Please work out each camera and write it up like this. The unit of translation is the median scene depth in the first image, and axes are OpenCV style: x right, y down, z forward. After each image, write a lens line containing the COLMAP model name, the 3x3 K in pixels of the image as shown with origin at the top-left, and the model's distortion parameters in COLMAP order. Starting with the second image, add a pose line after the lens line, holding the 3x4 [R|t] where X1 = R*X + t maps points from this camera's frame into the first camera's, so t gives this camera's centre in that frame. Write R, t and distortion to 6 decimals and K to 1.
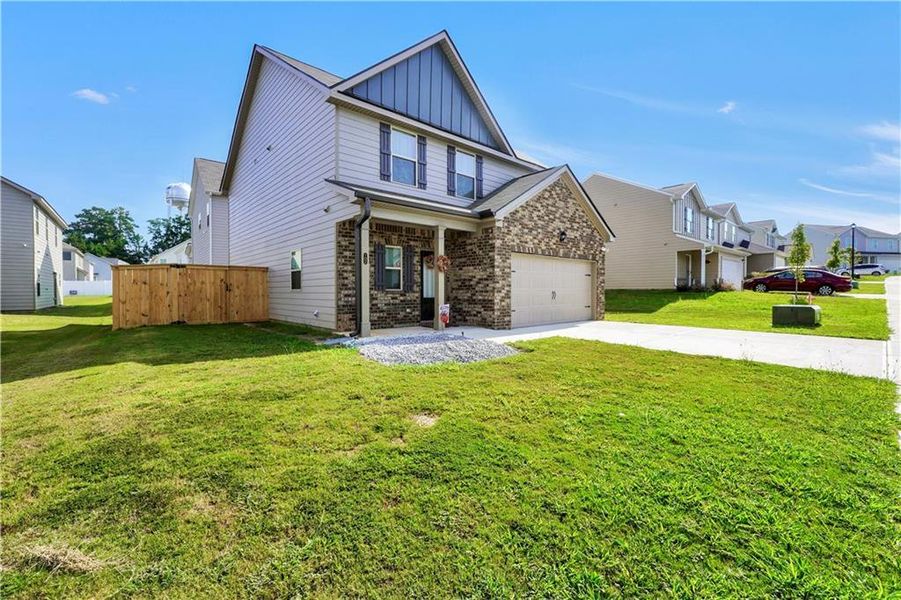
lens RADIAL K [[390.9, 0, 439.6], [0, 390.9, 301.4], [0, 0, 1]] dist [-0.003479, -0.000110]
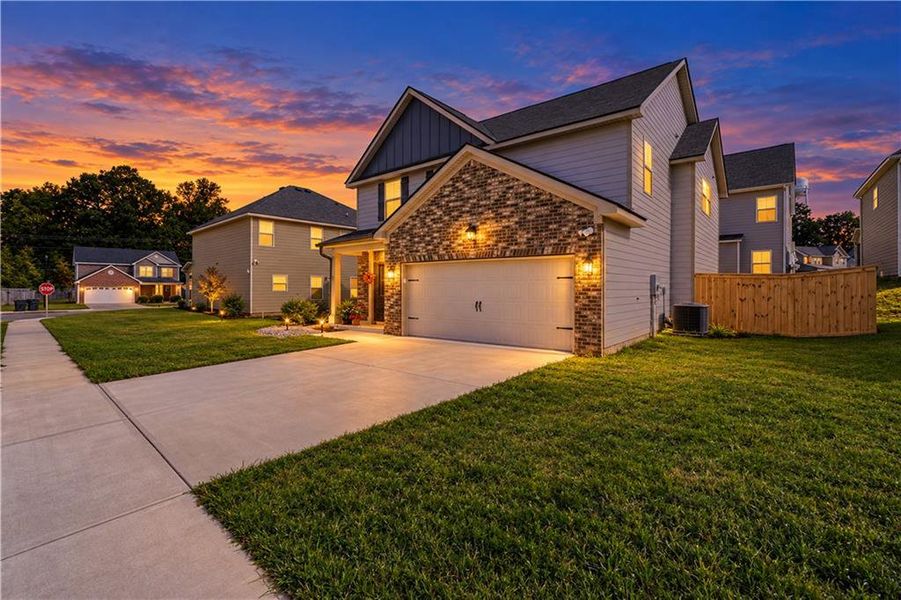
lens RADIAL K [[390.9, 0, 439.6], [0, 390.9, 301.4], [0, 0, 1]] dist [-0.003479, -0.000110]
pose [[0.163726, 0.041167, -0.985647, 1.284010], [-0.021409, 0.999042, 0.038170, -0.065585], [0.986274, 0.014852, 0.164450, 0.942738]]
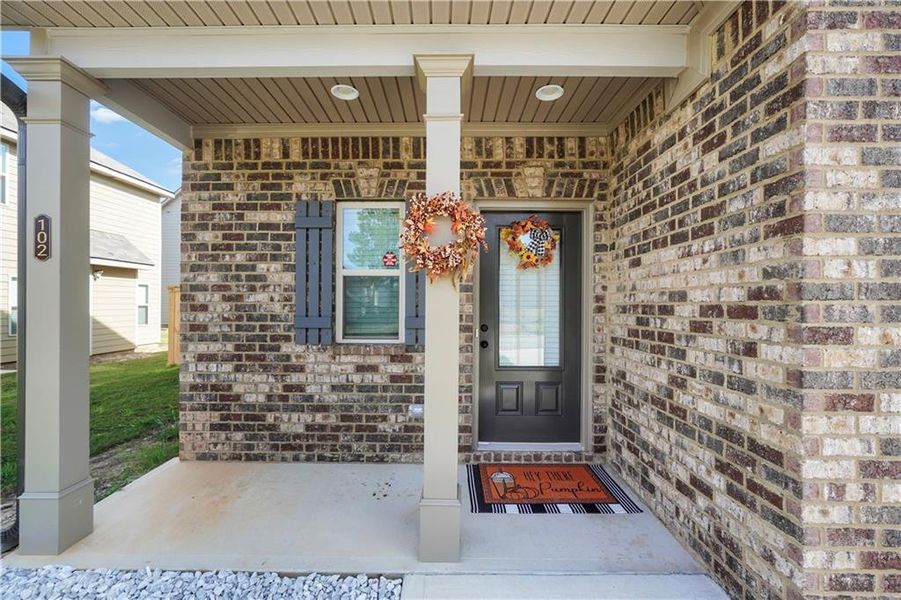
lens RADIAL K [[390.9, 0, 439.6], [0, 390.9, 301.4], [0, 0, 1]] dist [-0.003479, -0.000110]
pose [[0.749485, -0.000945, -0.662021, 0.131225], [-0.017889, 0.999605, -0.021680, -0.054458], [0.661780, 0.028092, 0.749172, 0.783354]]
